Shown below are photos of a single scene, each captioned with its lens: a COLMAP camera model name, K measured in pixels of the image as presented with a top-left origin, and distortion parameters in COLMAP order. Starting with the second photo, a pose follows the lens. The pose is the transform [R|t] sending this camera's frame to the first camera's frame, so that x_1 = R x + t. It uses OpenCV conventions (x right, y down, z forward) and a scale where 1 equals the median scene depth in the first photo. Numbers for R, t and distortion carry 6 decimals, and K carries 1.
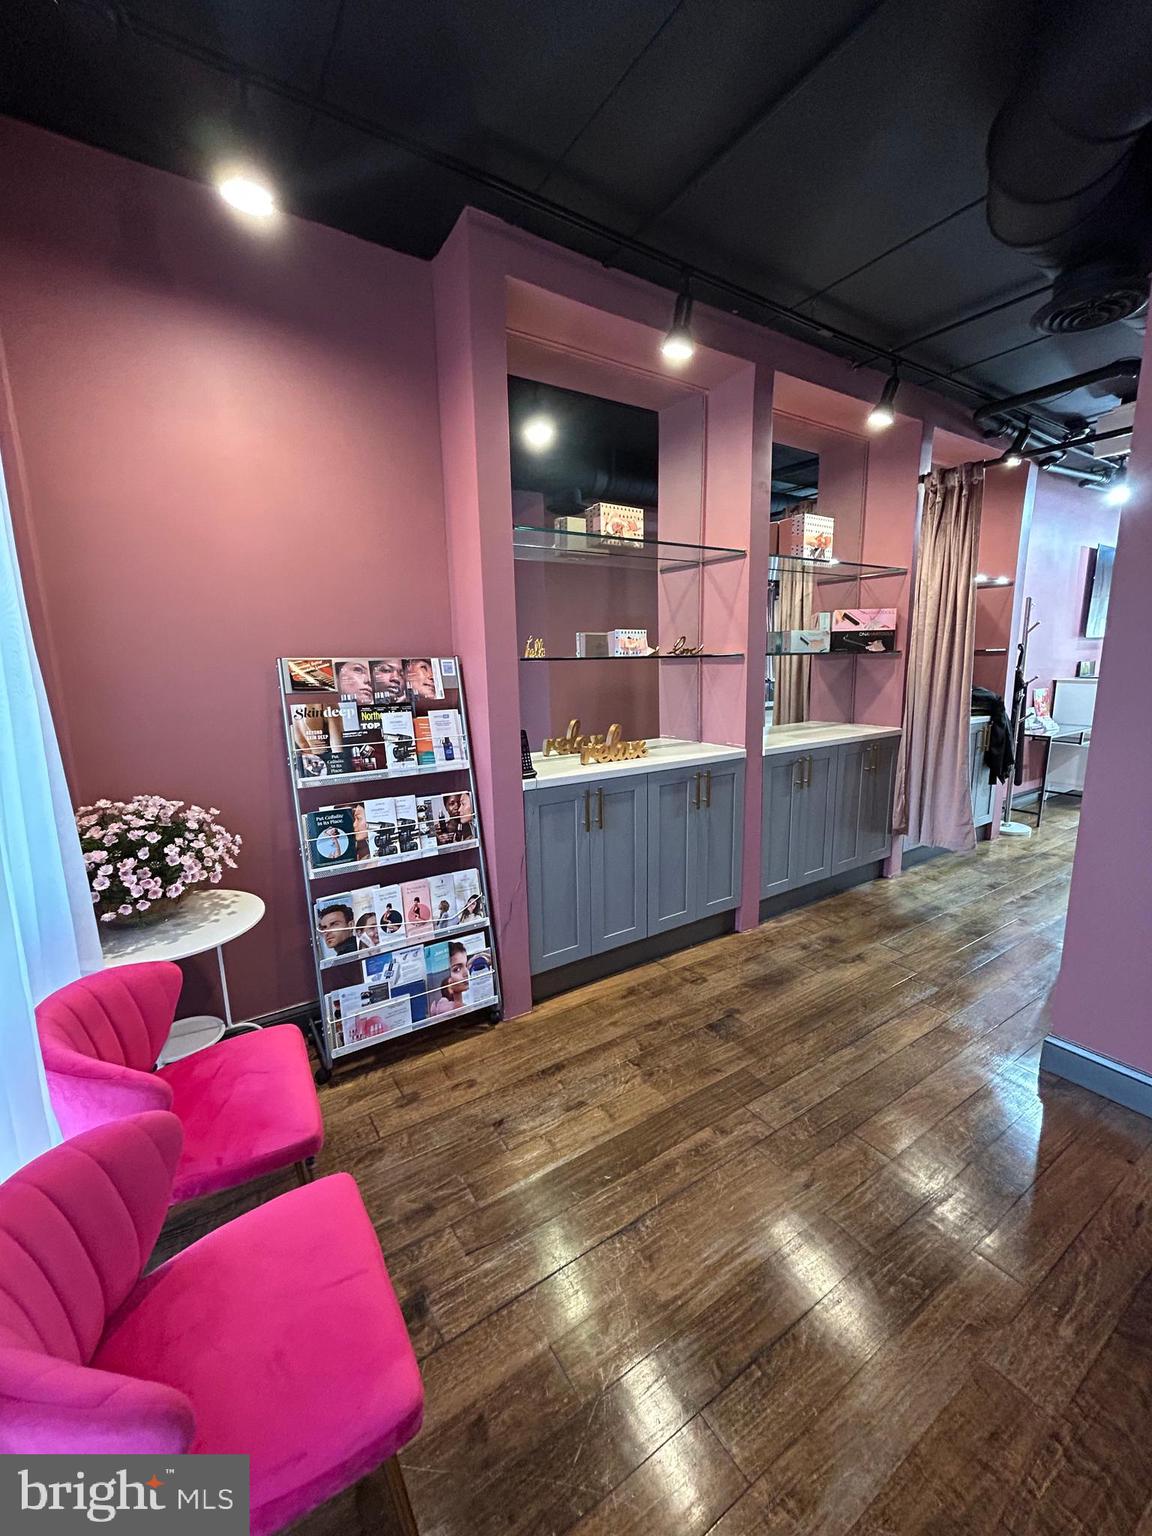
lens RADIAL K [[617.4, 0, 576.1], [0, 617.4, 768.3], [0, 0, 1]] dist [-0.002836, 0.000681]
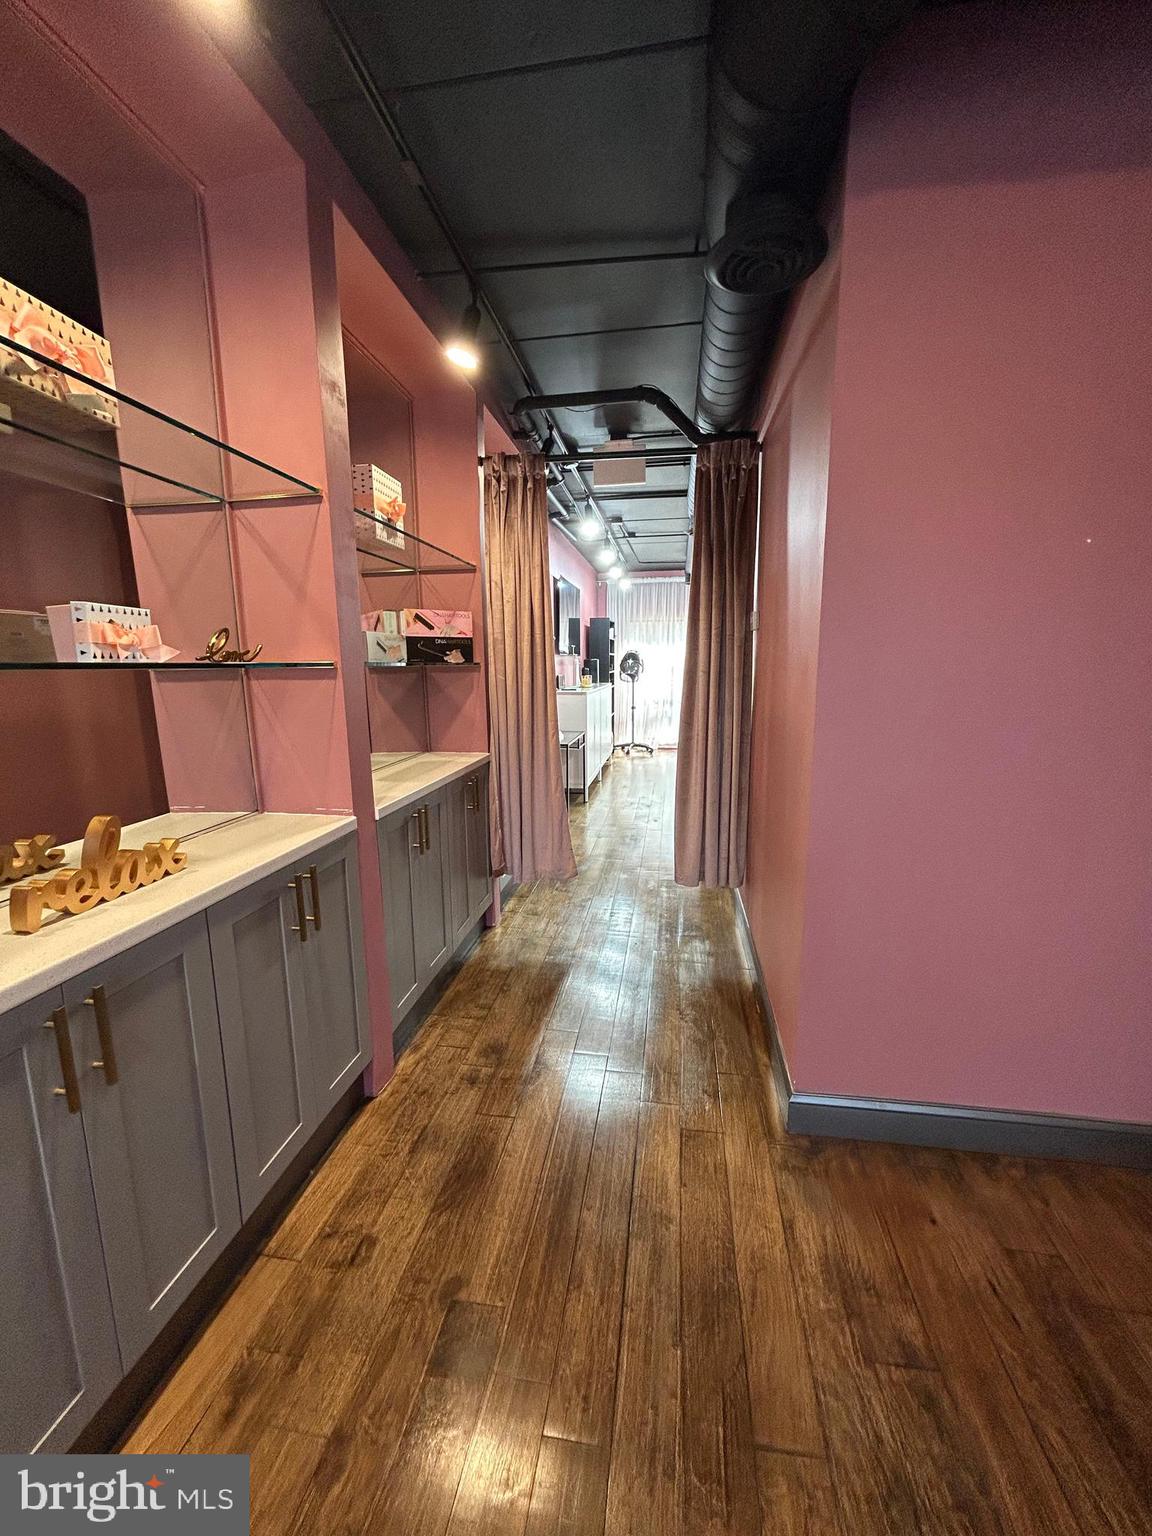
lens RADIAL K [[617.4, 0, 576.4], [0, 617.4, 768.6], [0, 0, 1]] dist [-0.002836, 0.000681]
pose [[0.672297, -0.112926, 0.731618, -0.022421], [0.132530, 0.990690, 0.031130, -0.063943], [-0.728322, 0.076032, 0.681004, 0.390080]]
